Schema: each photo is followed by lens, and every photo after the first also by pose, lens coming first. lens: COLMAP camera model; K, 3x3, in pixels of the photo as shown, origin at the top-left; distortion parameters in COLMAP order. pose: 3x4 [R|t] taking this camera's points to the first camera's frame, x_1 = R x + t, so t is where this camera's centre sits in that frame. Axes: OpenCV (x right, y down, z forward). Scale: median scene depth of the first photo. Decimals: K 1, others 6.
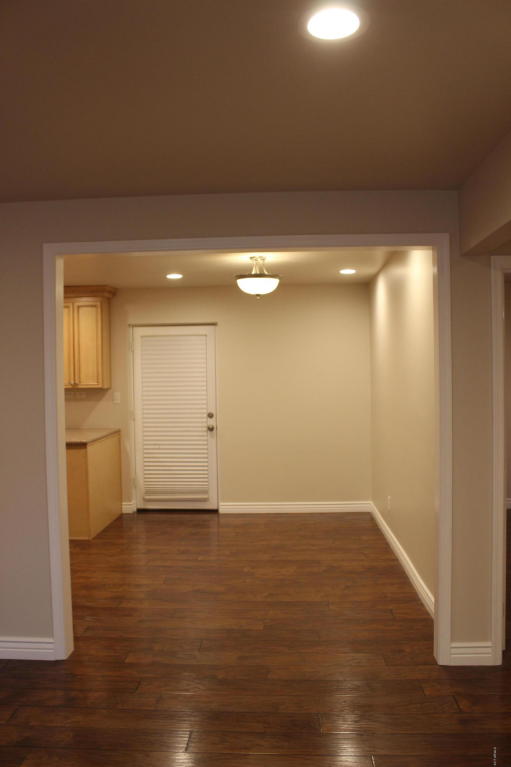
lens RADIAL K [[641.3, 0, 255.9], [0, 641.3, 382.6], [0, 0, 1]] dist [-0.163424, 0.147666]
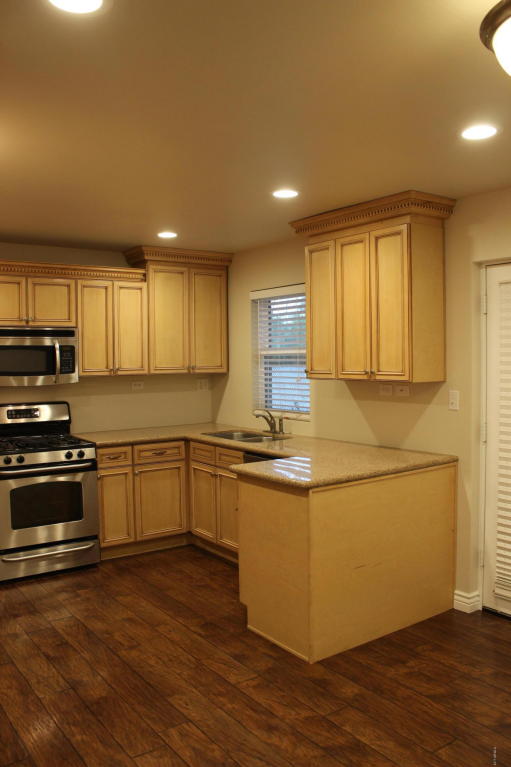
lens RADIAL K [[641.3, 0, 256.4], [0, 641.3, 385.2], [0, 0, 1]] dist [-0.163424, 0.147666]
pose [[0.621141, 0.036330, -0.782856, 0.099292], [-0.006308, 0.999124, 0.041362, -0.009543], [0.783673, -0.020754, 0.620826, 0.532388]]
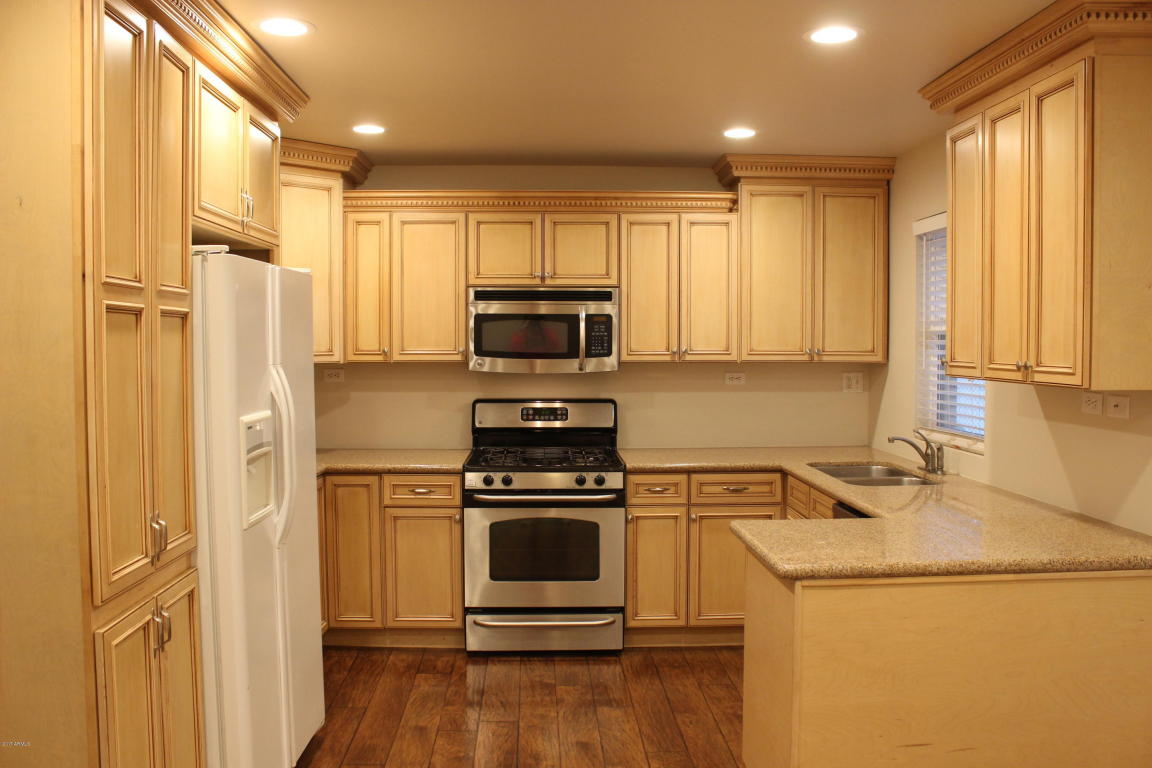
lens RADIAL K [[963.2, 0, 572.0], [0, 963.2, 384.9], [0, 0, 1]] dist [-0.163424, 0.147666]
pose [[0.086134, 0.056195, -0.994697, 0.118277], [-0.015420, 0.998364, 0.055067, -0.010104], [0.996164, 0.010595, 0.086859, 0.720478]]
